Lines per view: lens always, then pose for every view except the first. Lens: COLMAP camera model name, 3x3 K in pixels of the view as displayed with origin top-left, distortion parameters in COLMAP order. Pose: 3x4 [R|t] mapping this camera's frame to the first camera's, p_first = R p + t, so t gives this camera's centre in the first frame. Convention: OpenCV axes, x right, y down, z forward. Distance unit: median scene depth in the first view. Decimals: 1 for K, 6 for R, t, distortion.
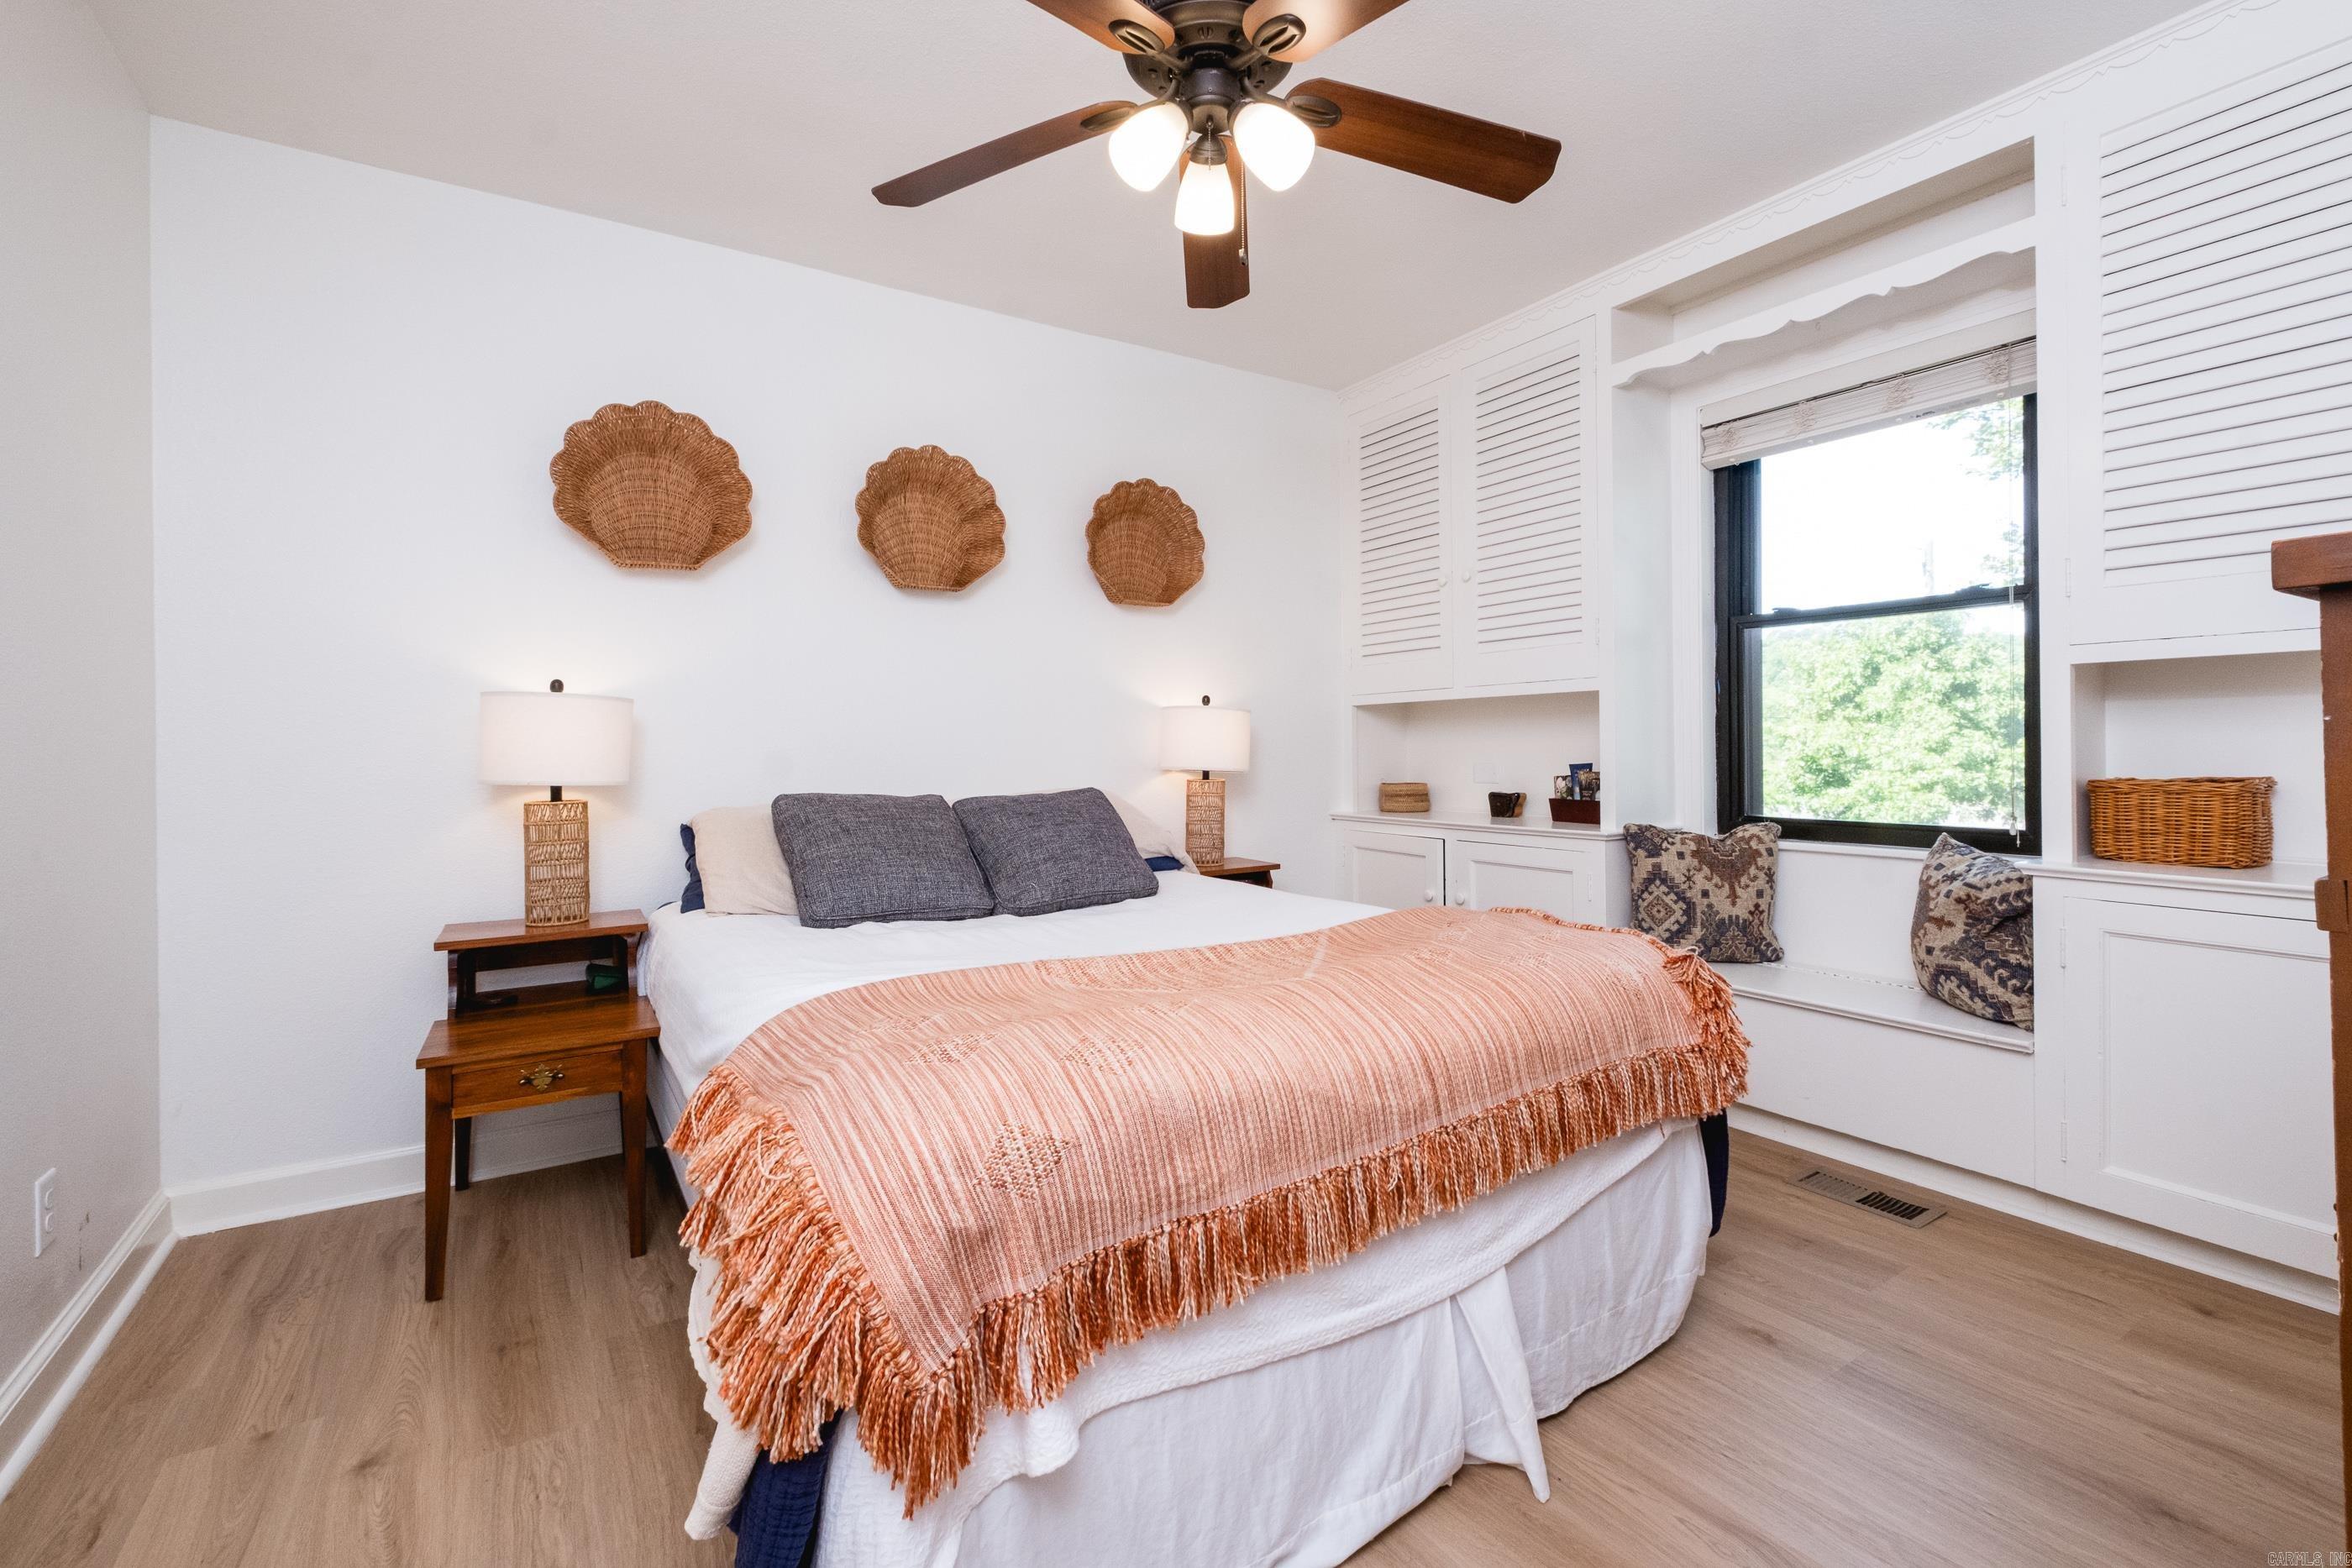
lens RADIAL K [[1009.1, 0, 1176.9], [0, 1009.1, 777.7], [0, 0, 1]] dist [0.000286, -0.000553]
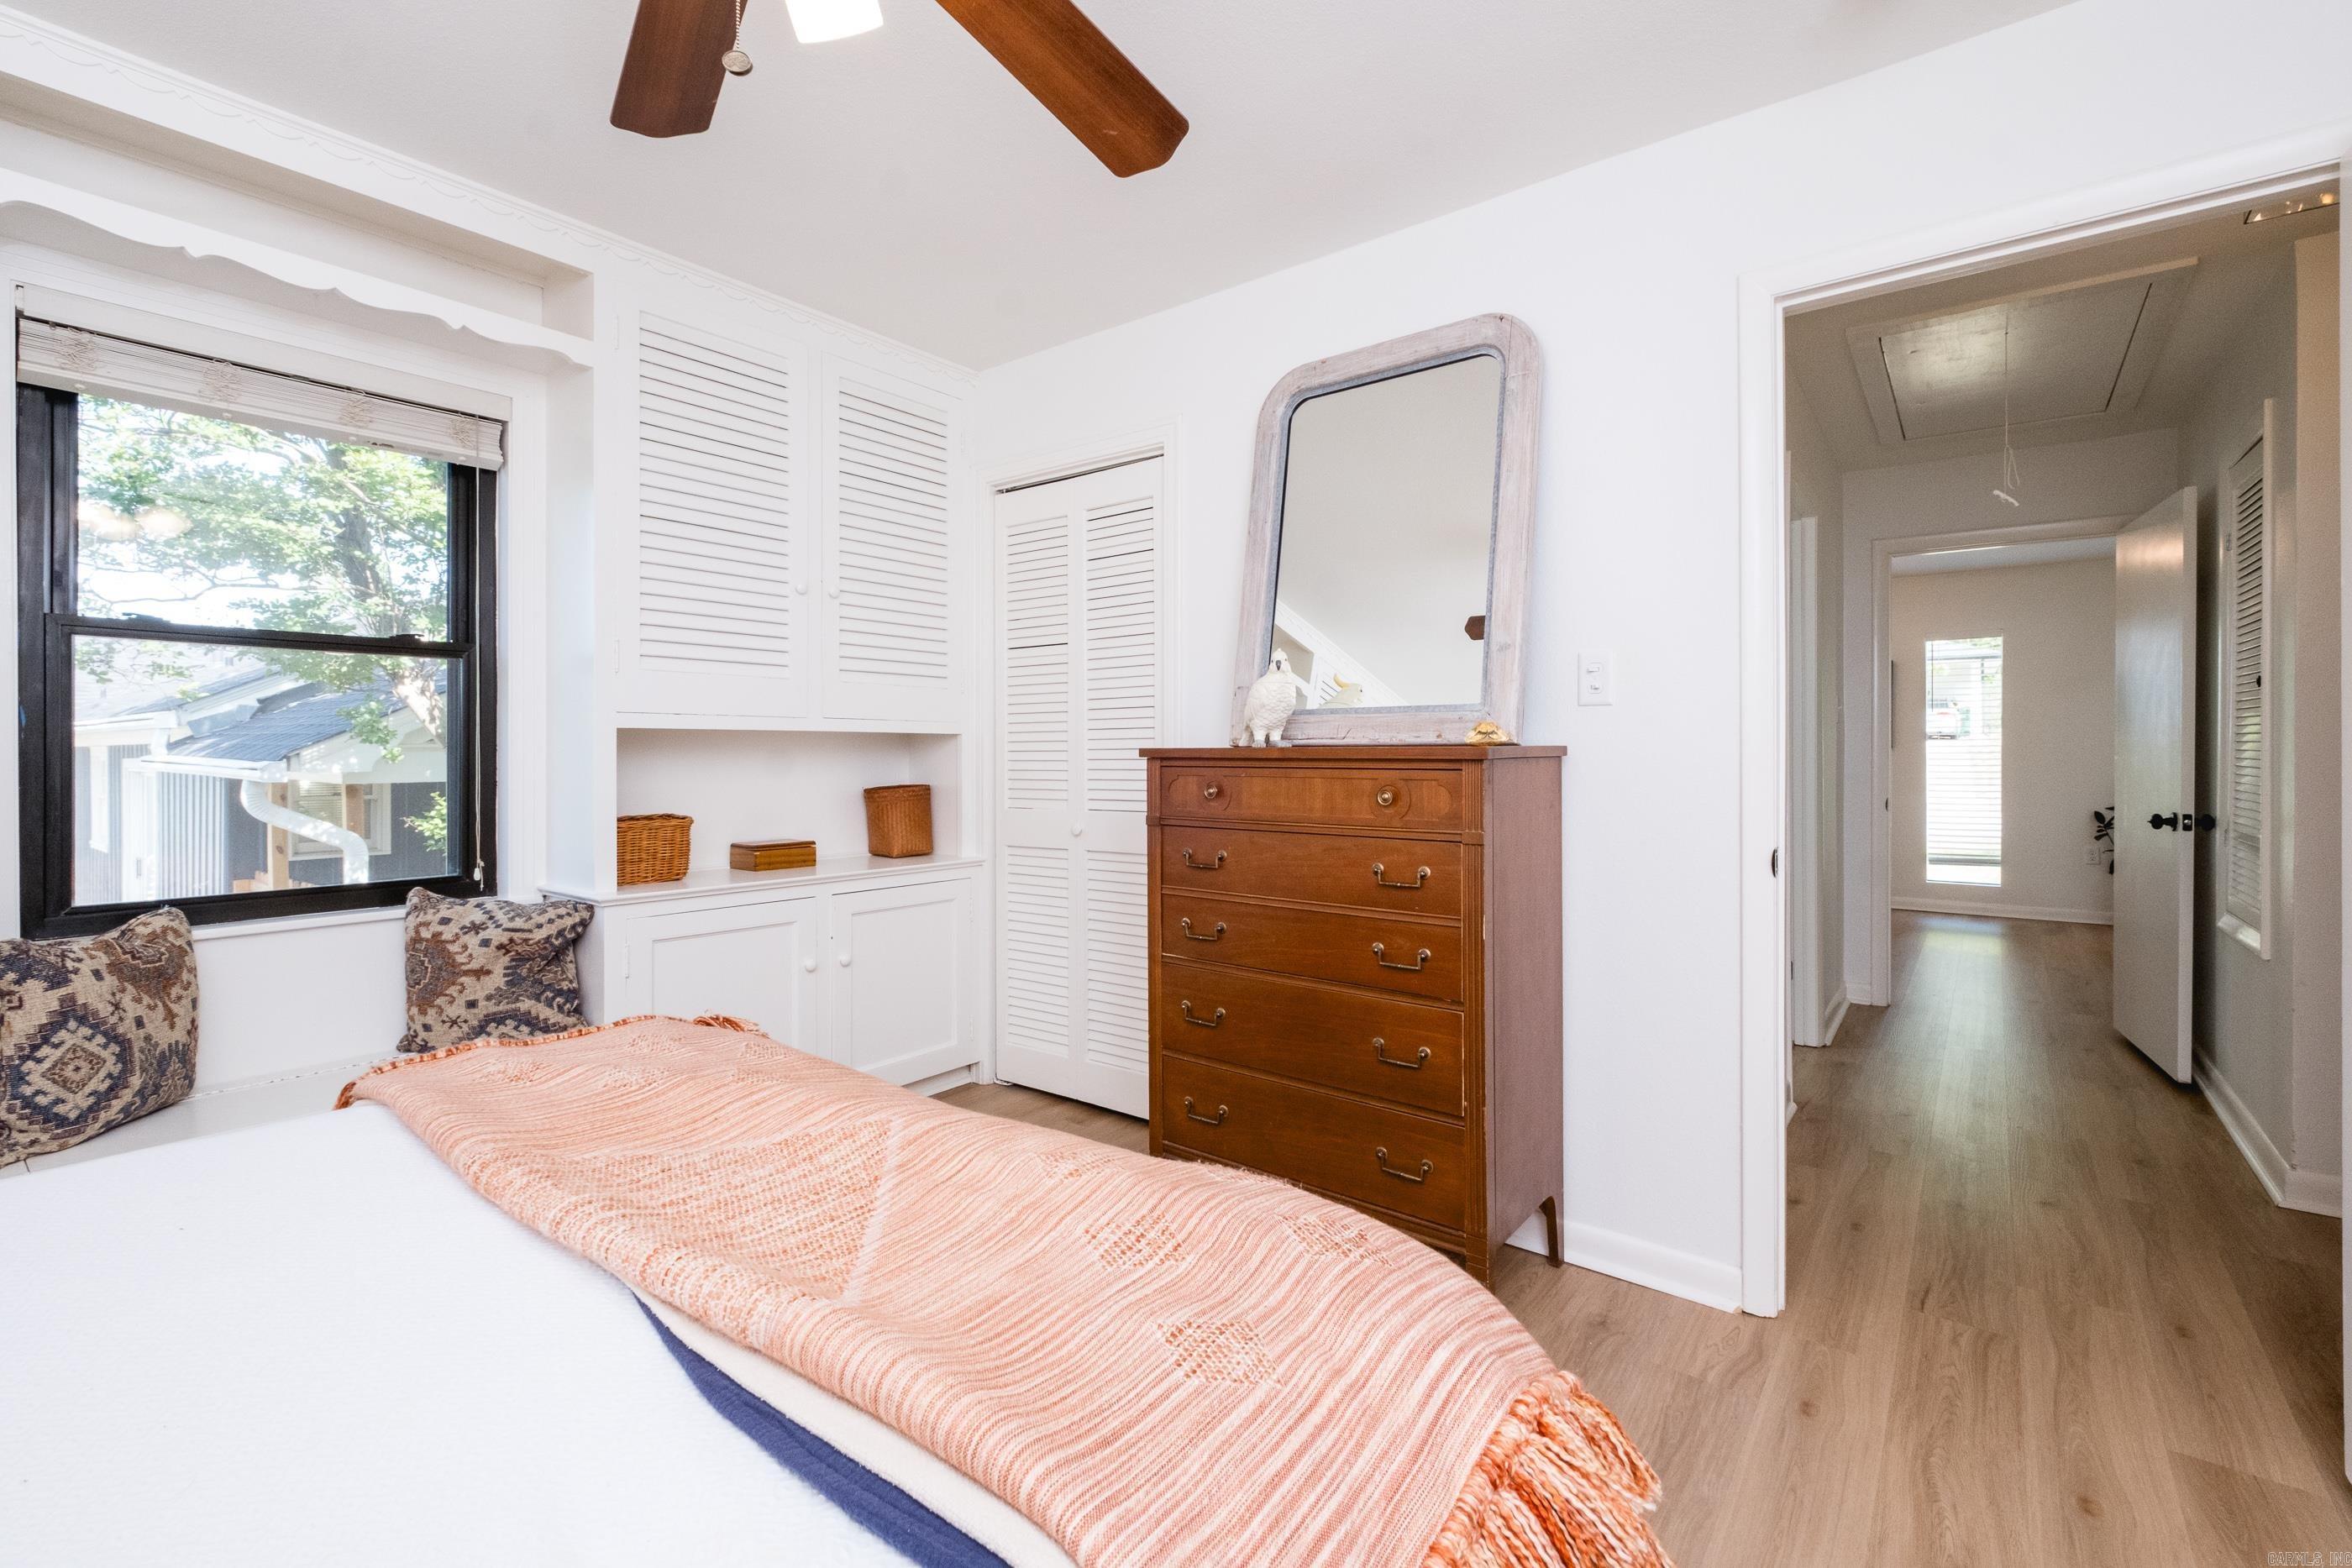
lens RADIAL K [[1022.1, 0, 1178.2], [0, 1022.1, 789.3], [0, 0, 1]] dist [0.000659, 0.000298]
pose [[-0.320115, -0.017341, 0.947220, -0.357380], [0.041005, 0.998642, 0.032140, -0.036451], [-0.946491, 0.049129, -0.318969, 0.546172]]
